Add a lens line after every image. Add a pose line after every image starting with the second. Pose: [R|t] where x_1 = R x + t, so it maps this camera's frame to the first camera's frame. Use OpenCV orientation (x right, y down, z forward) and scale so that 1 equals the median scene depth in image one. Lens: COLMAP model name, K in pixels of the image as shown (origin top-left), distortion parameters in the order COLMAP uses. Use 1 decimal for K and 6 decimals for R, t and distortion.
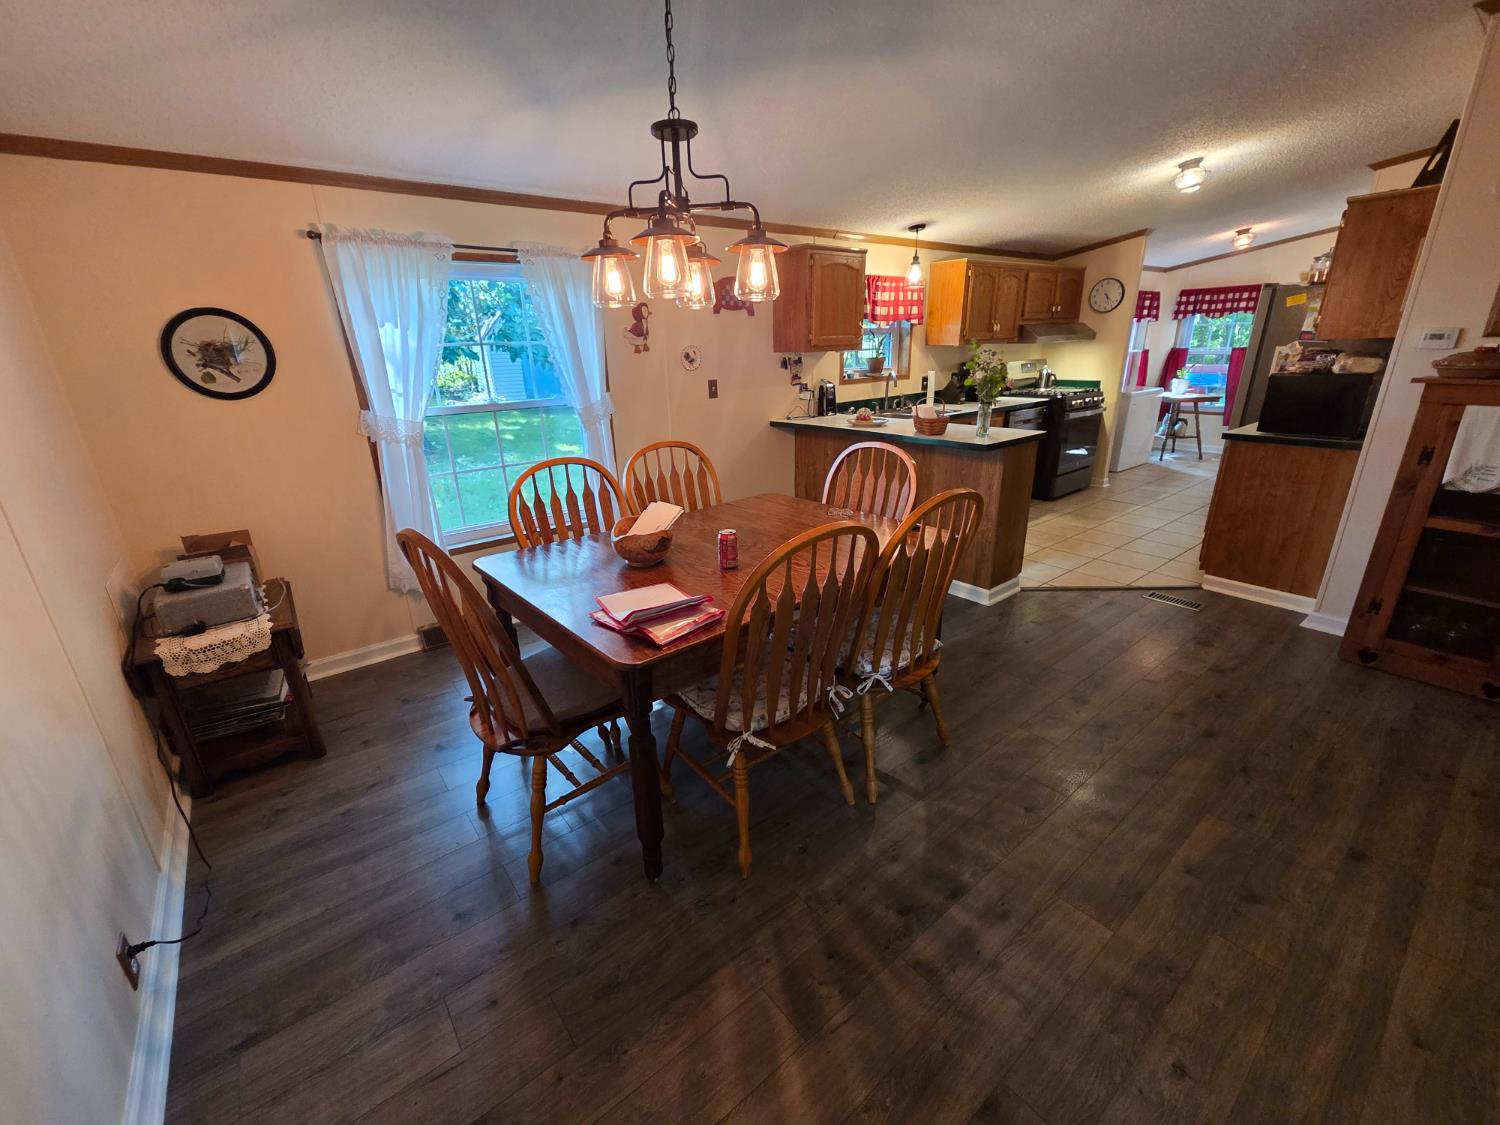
lens RADIAL K [[612.4, 0, 750.0], [0, 612.4, 562.5], [0, 0, 1]] dist [-0.001462, -0.009548]
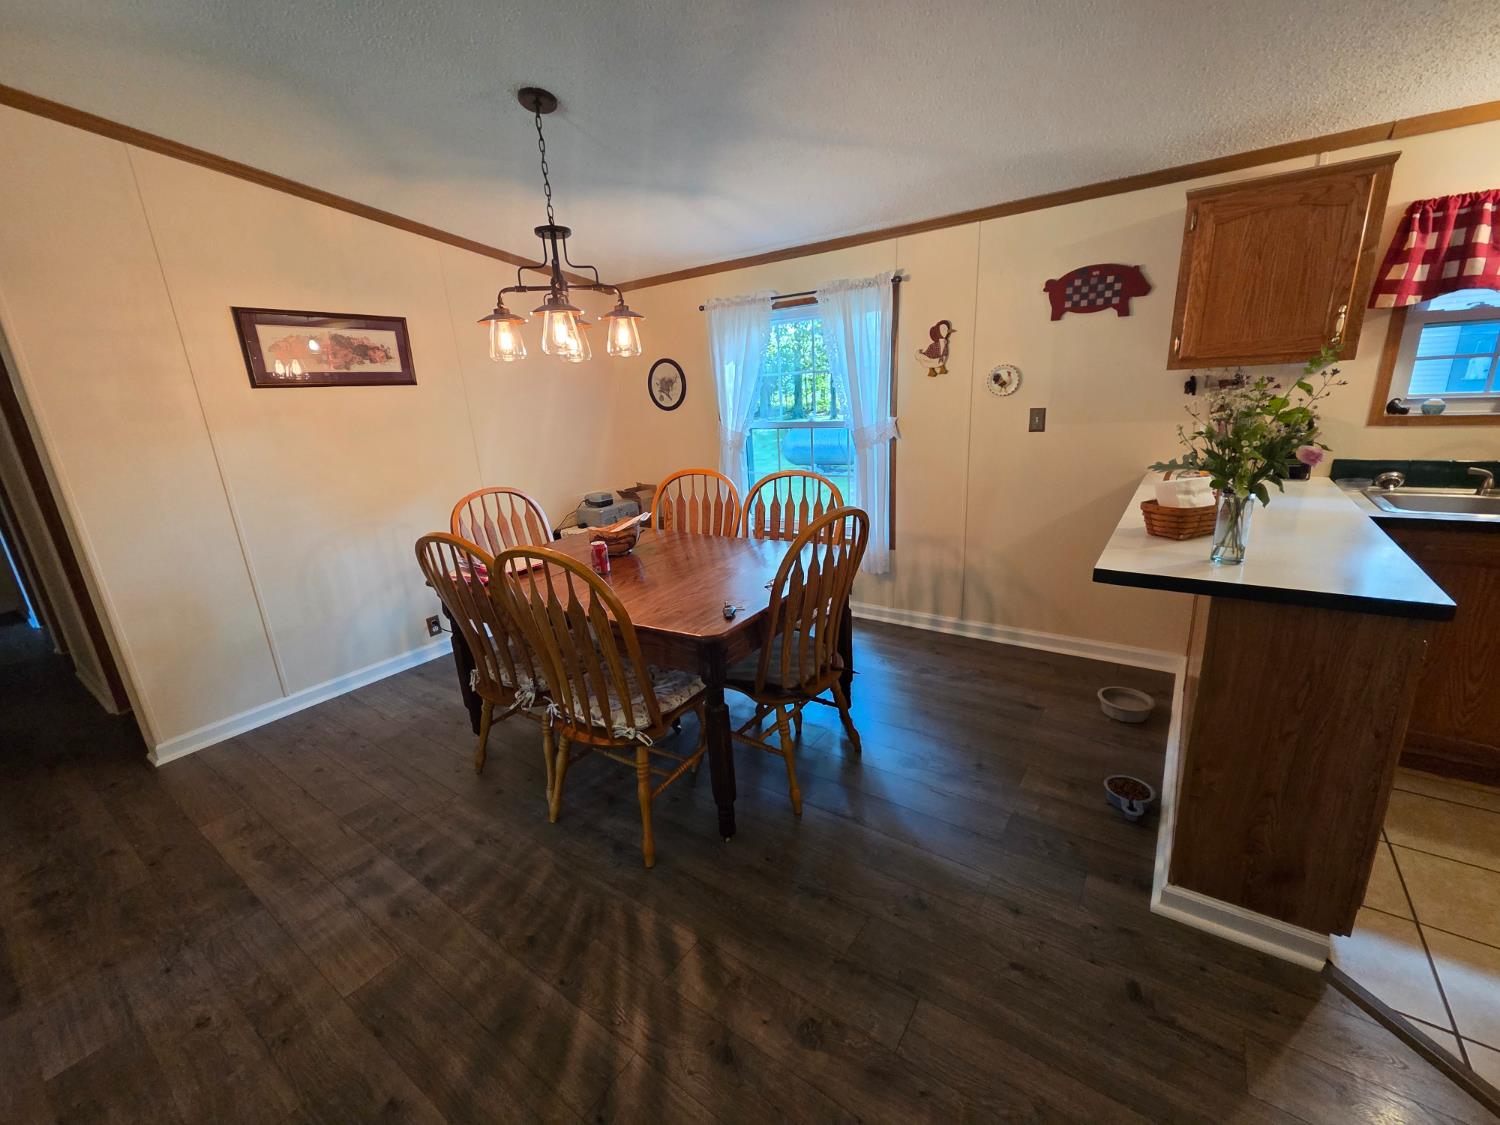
lens RADIAL K [[619.3, 0, 750.0], [0, 619.3, 562.5], [0, 0, 1]] dist [0.000054, -0.006615]
pose [[0.278685, 0.269681, -0.921741, 0.951997], [-0.273563, 0.942295, 0.192984, -0.267019], [0.920597, 0.198372, 0.336378, 0.715657]]
